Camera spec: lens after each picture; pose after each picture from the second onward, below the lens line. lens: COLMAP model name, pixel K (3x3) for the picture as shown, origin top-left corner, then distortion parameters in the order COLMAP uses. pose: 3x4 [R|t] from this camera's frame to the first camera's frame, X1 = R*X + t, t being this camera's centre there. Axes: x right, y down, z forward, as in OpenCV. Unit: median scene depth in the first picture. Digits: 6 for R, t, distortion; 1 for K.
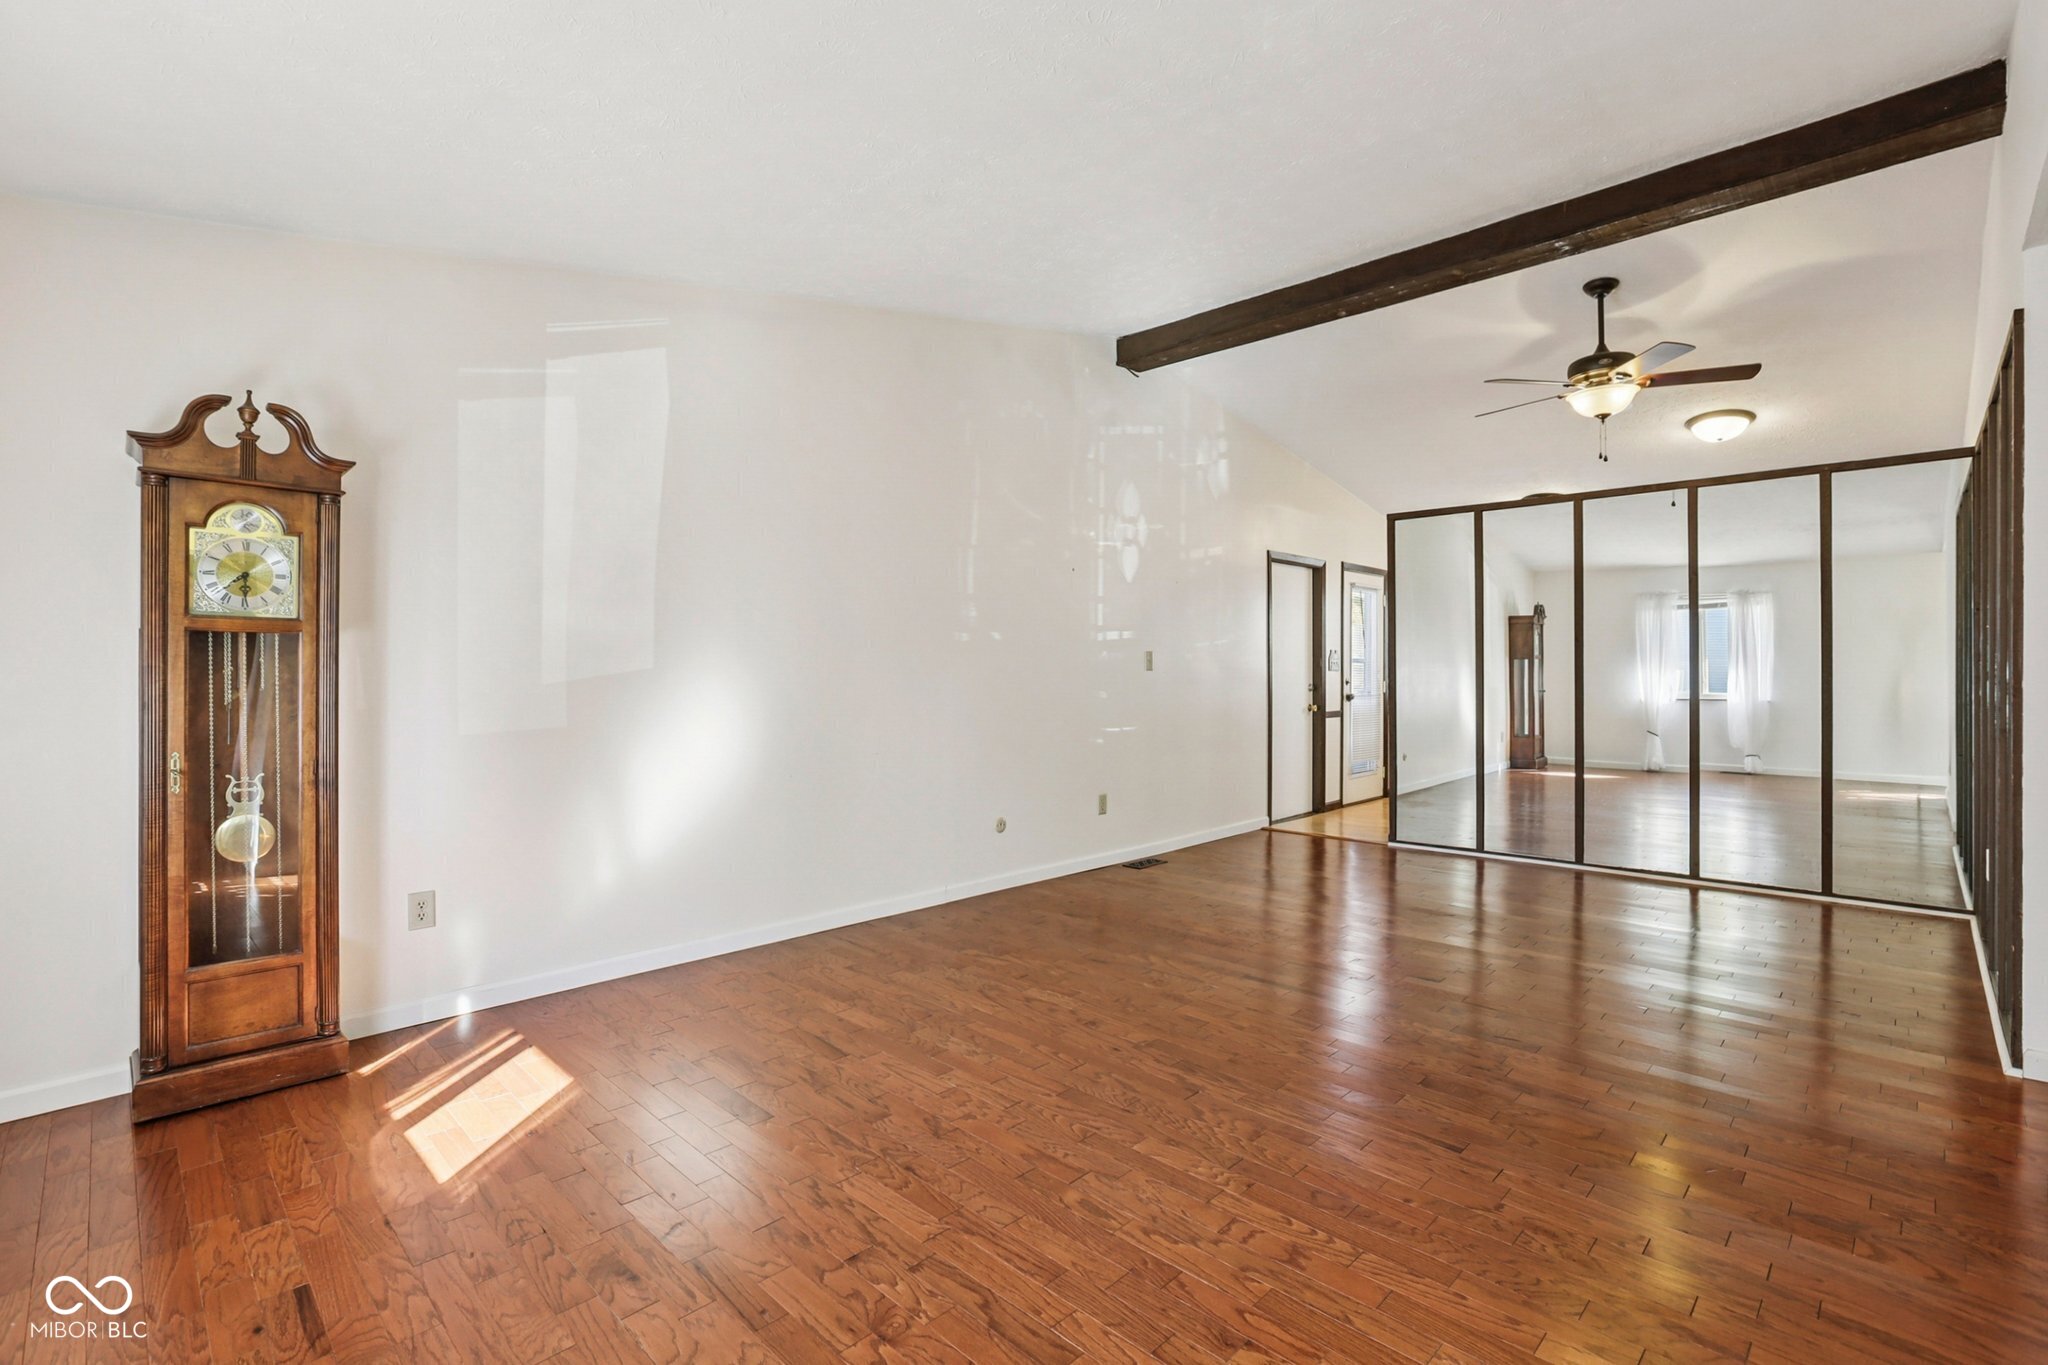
lens RADIAL K [[939.4, 0, 1023.0], [0, 939.4, 676.2], [0, 0, 1]] dist [-0.012796, 0.001210]
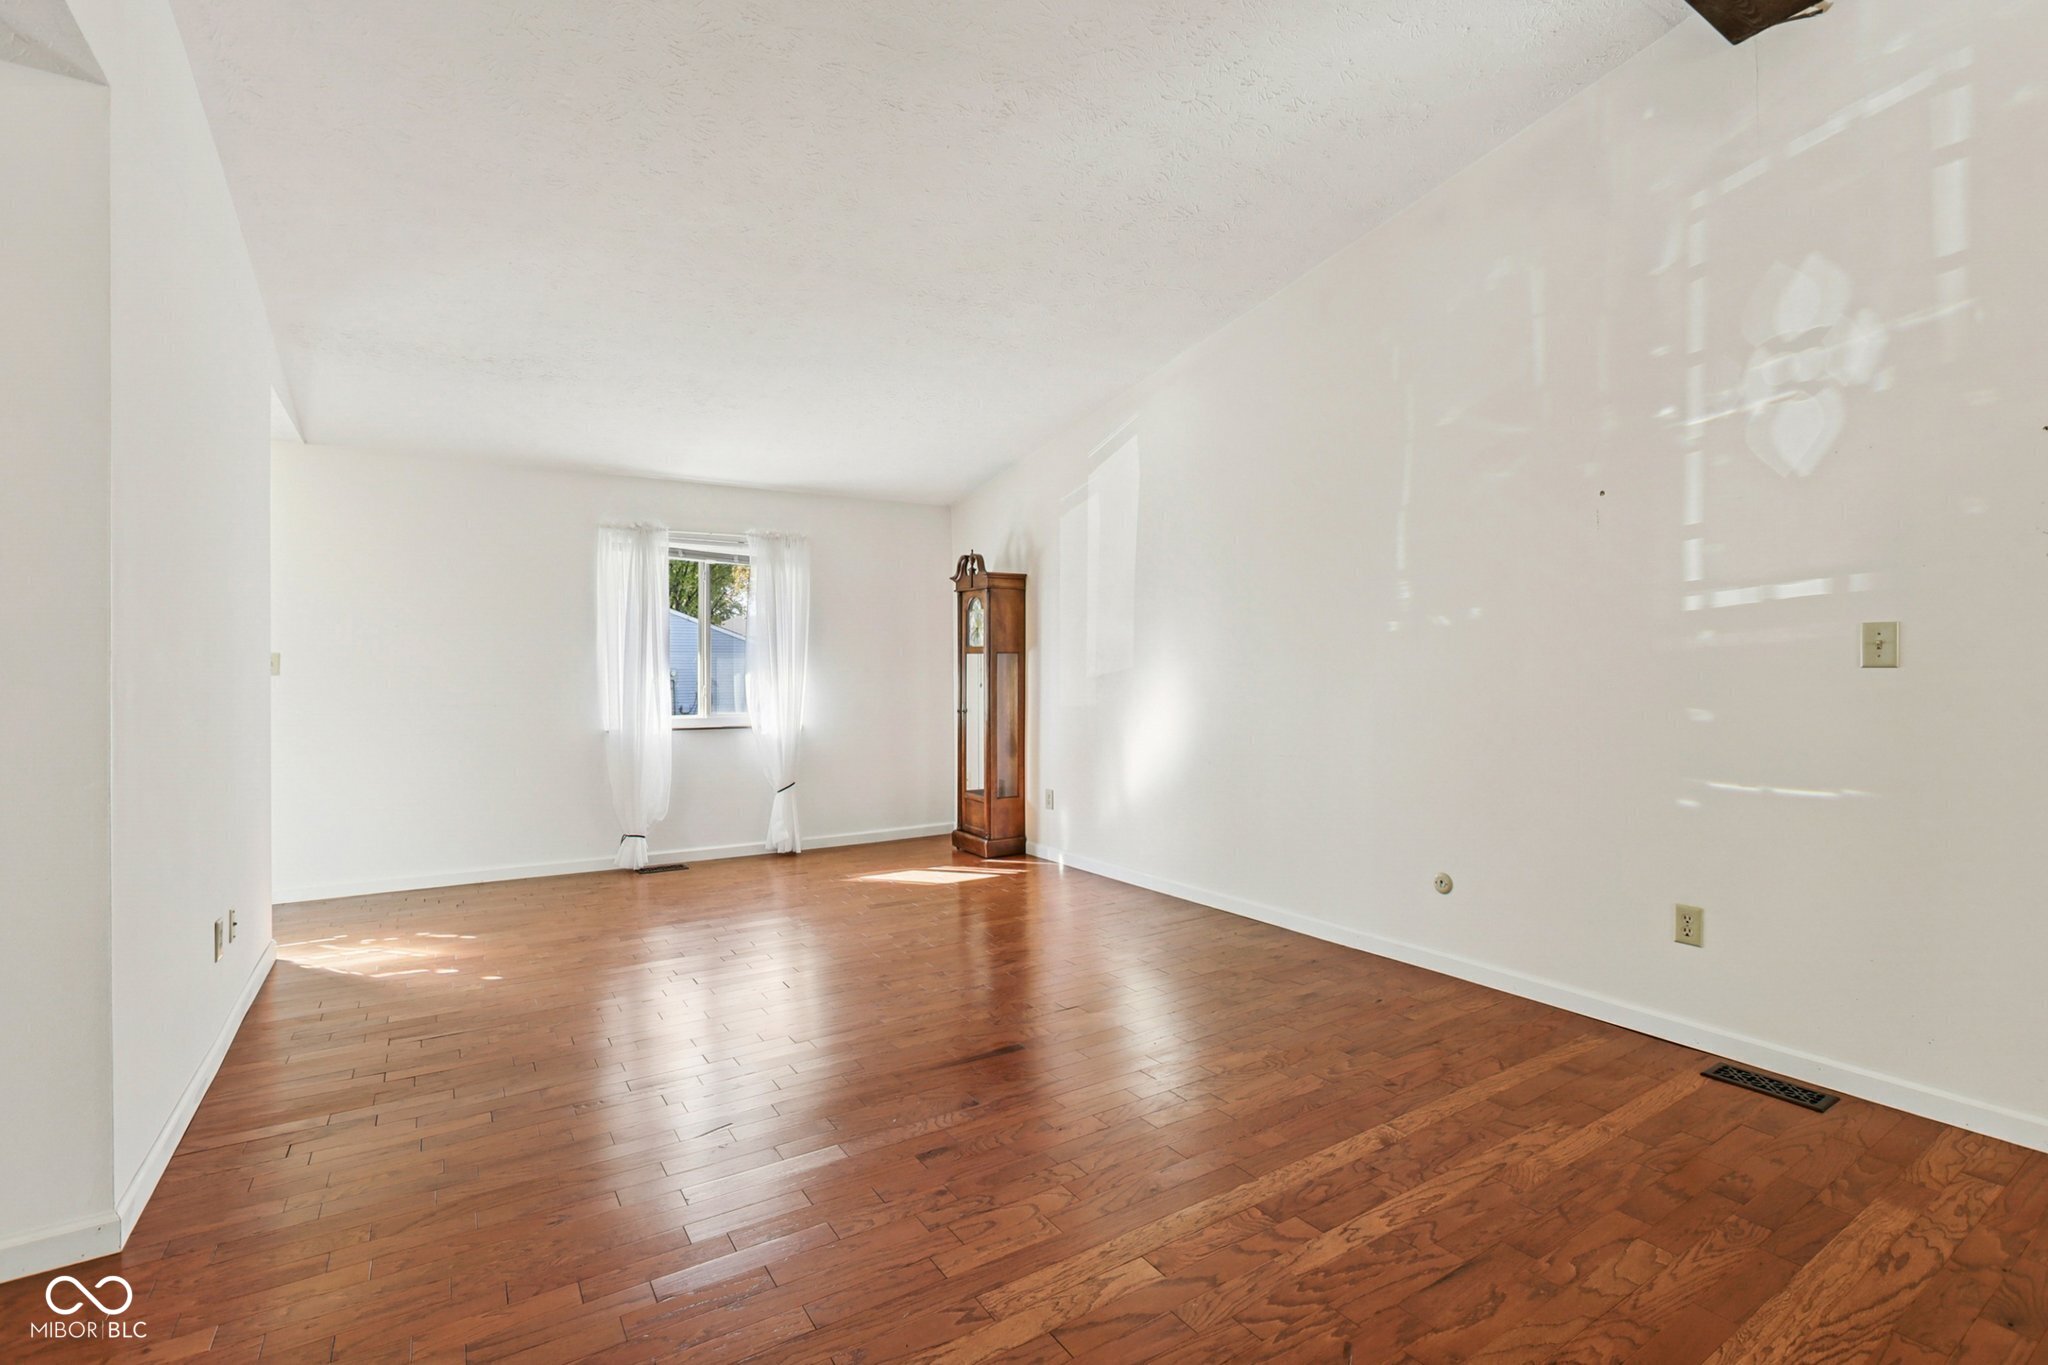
lens RADIAL K [[939.4, 0, 1025.3], [0, 939.4, 683.5], [0, 0, 1]] dist [-0.012796, 0.001210]
pose [[-0.207646, 0.018047, -0.978038, 0.663630], [0.001090, 0.999833, 0.018217, -0.007474], [0.978203, 0.002716, -0.207631, 0.747655]]
